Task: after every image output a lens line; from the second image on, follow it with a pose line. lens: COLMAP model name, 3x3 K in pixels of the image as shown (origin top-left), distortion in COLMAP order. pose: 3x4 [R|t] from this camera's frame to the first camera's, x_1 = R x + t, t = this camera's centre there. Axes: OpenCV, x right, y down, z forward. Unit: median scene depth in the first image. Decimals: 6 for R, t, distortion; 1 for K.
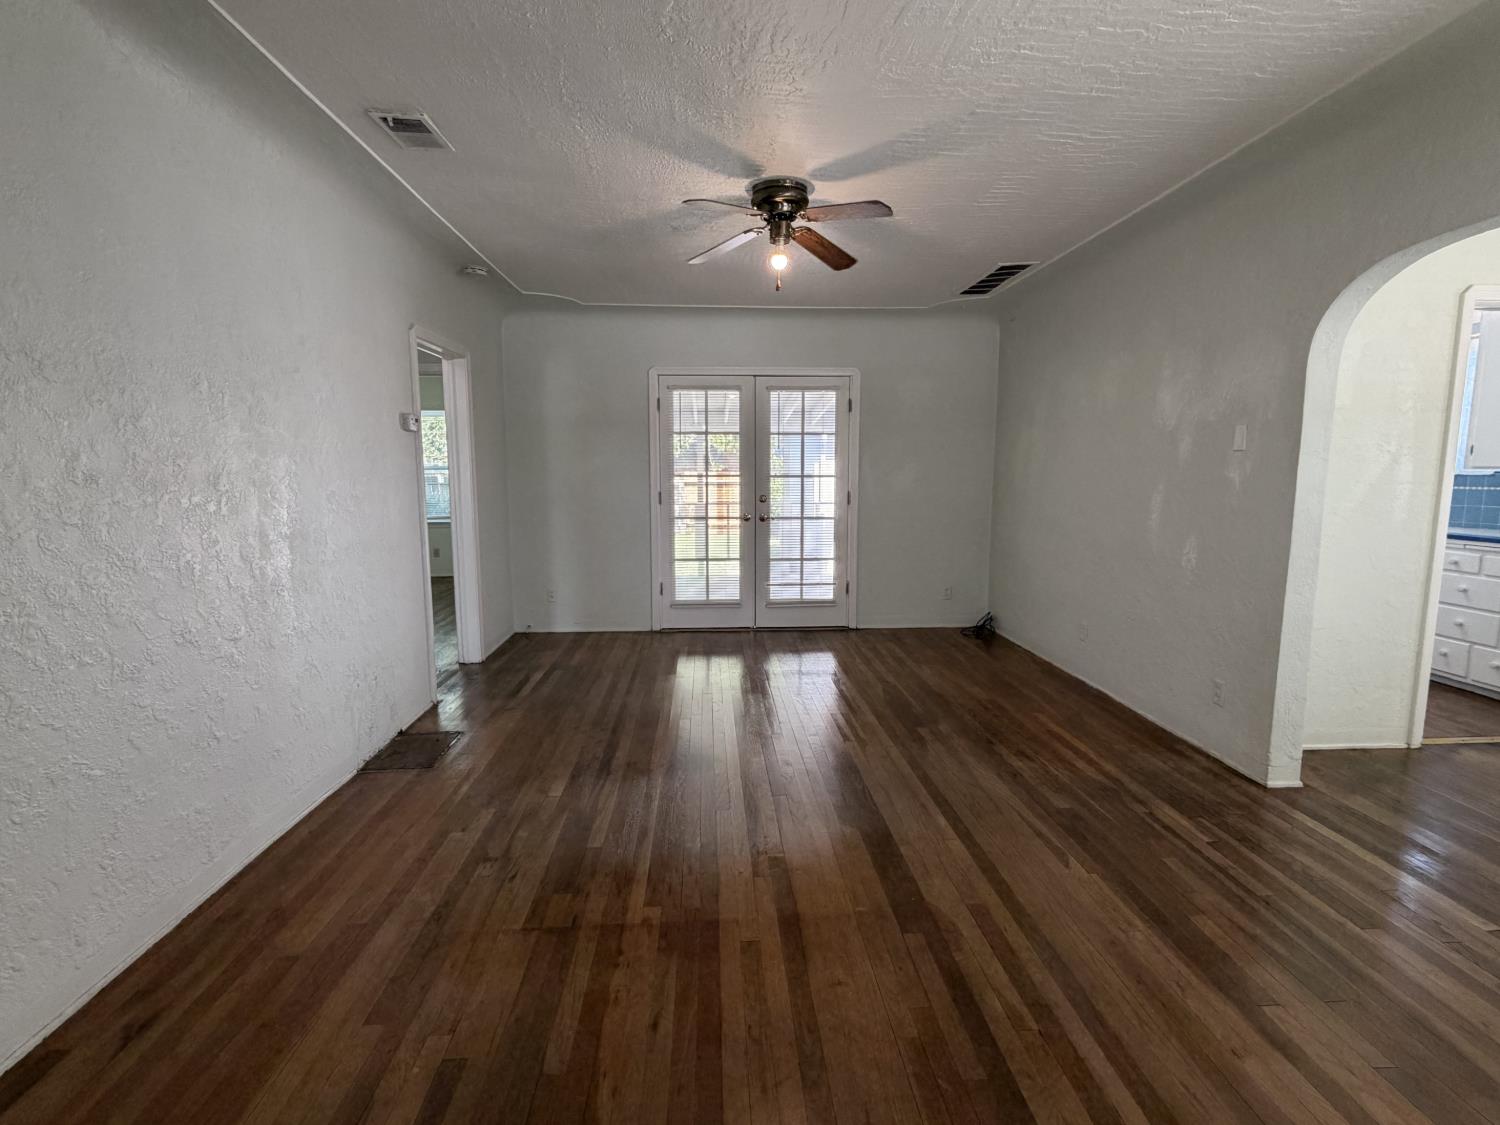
lens RADIAL K [[727.0, 0, 751.3], [0, 727.0, 560.4], [0, 0, 1]] dist [-0.001967, 0.000267]
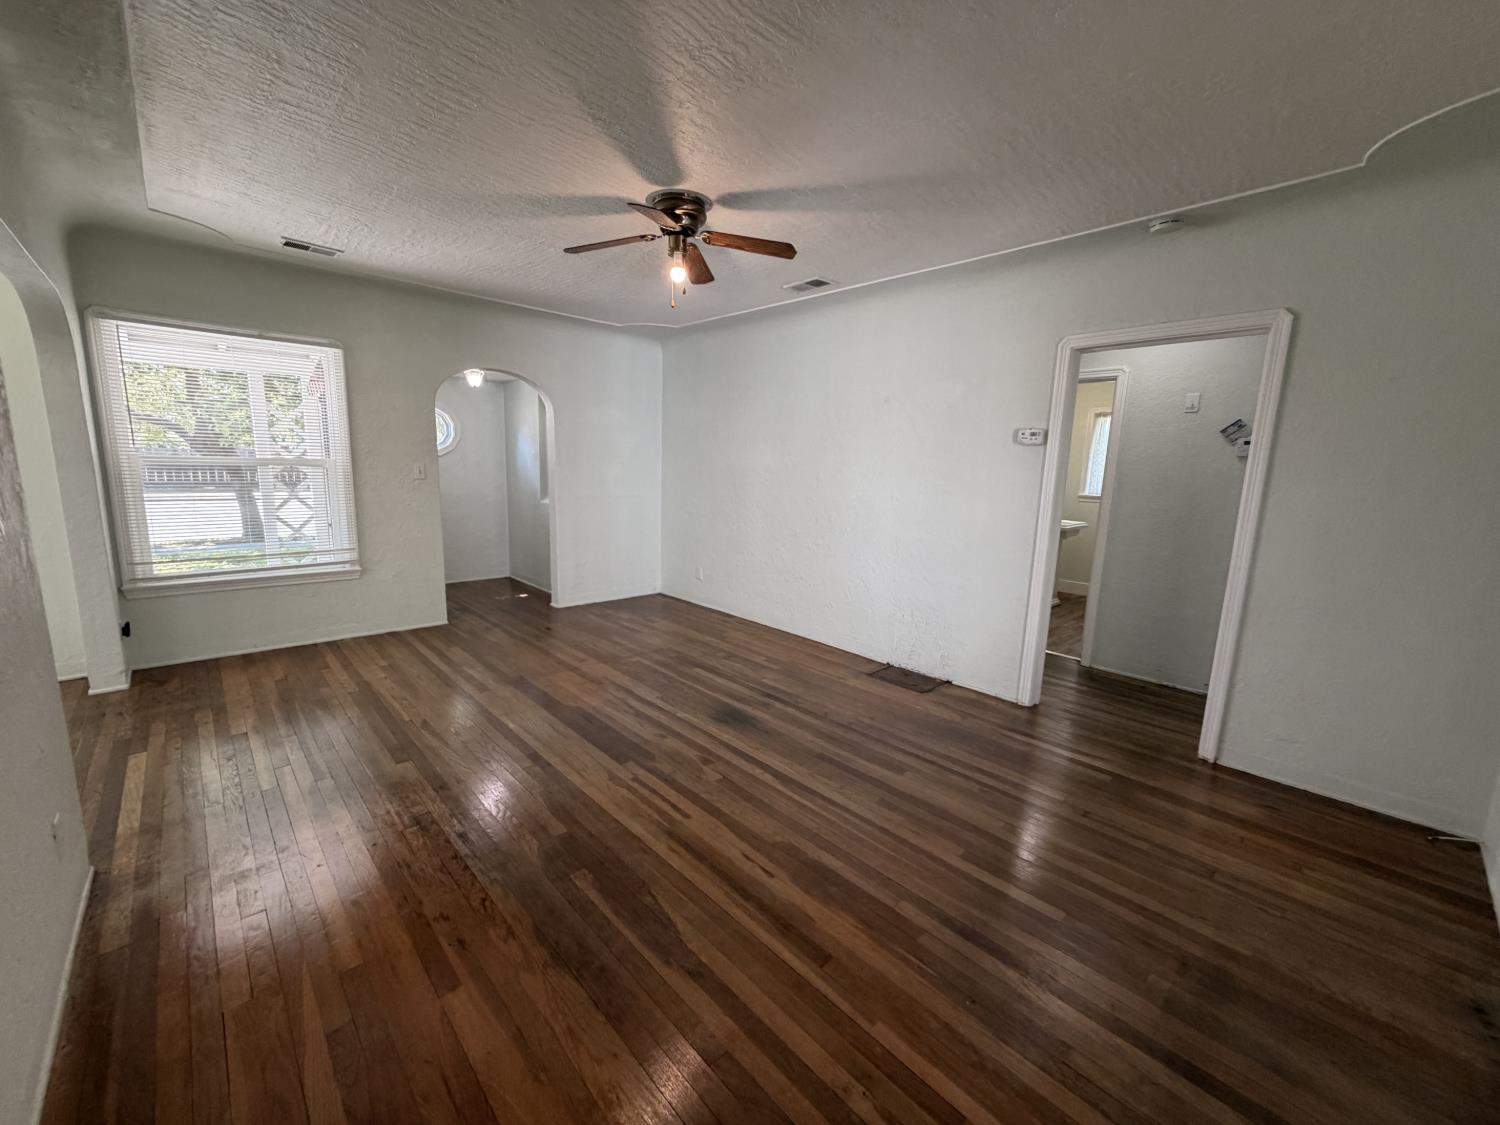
lens RADIAL K [[594.7, 0, 739.2], [0, 594.7, 563.1], [0, 0, 1]] dist [-0.002040, -0.000205]
pose [[-0.772839, 0.085443, -0.628824, 0.634731], [-0.109764, 0.957962, 0.265067, -0.286187], [0.625038, 0.273877, -0.730972, 2.092520]]
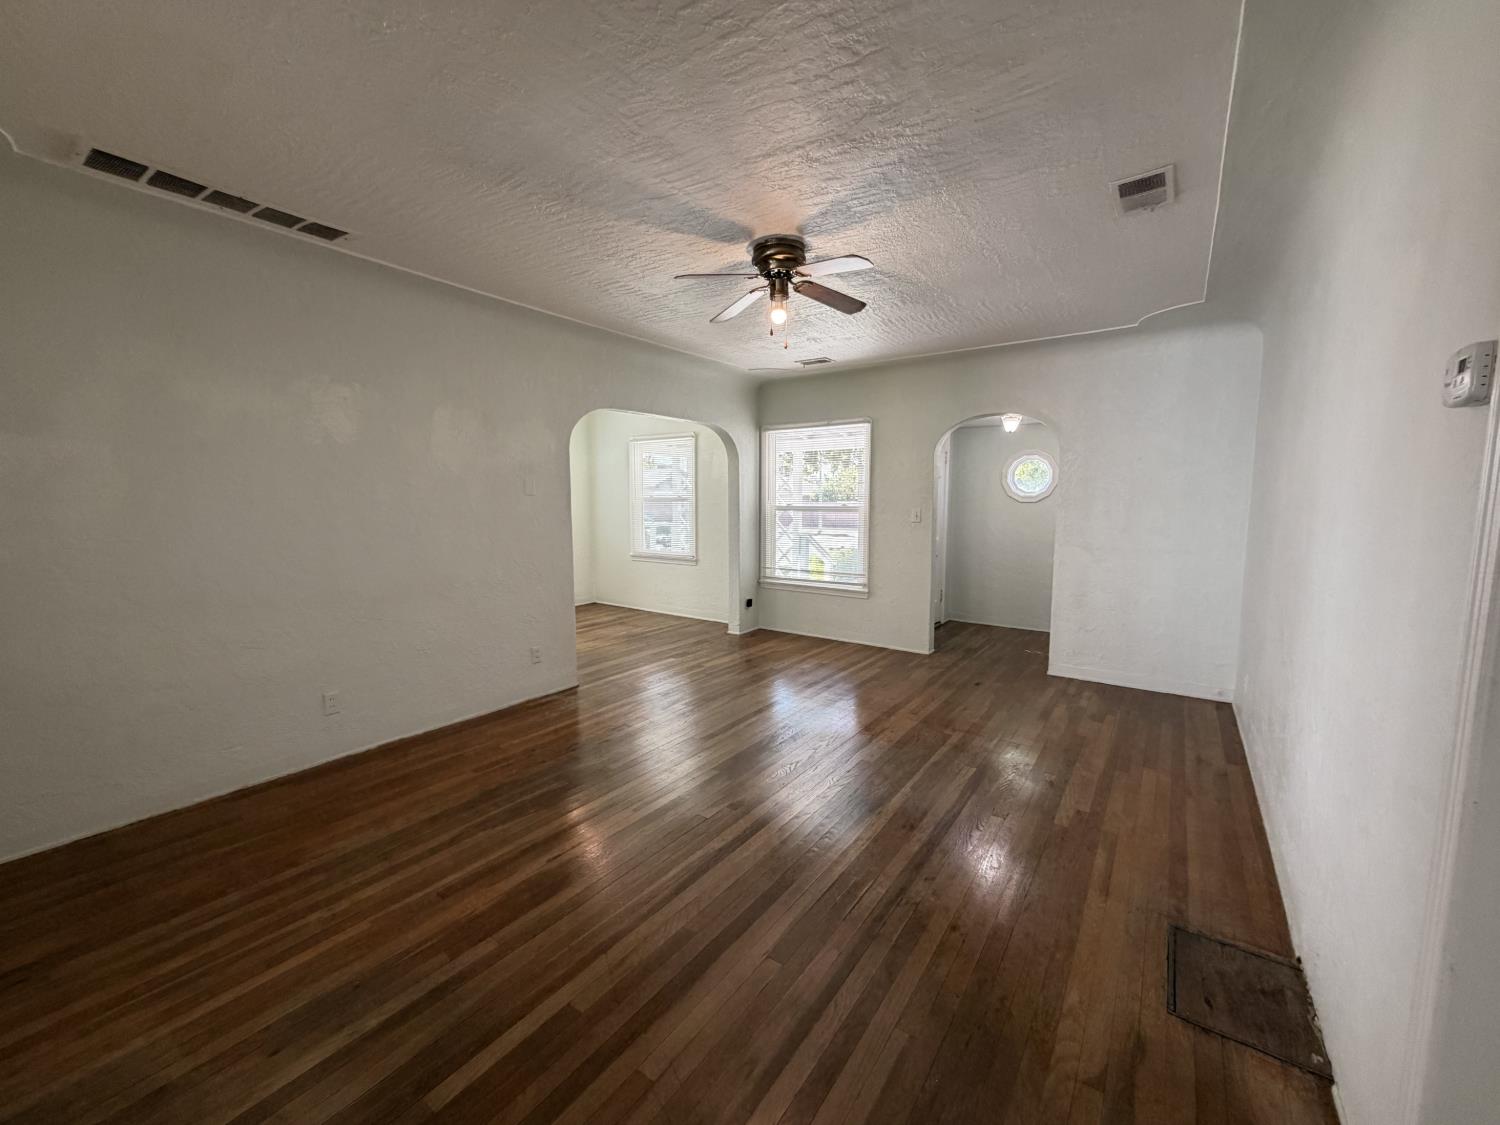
lens RADIAL K [[594.7, 0, 751.4], [0, 594.7, 559.1], [0, 0, 1]] dist [-0.002040, -0.000205]
pose [[-0.777064, -0.059022, 0.626648, -0.582611], [0.082762, 0.977368, 0.194683, -0.271055], [-0.623957, 0.203144, -0.754593, 2.047412]]
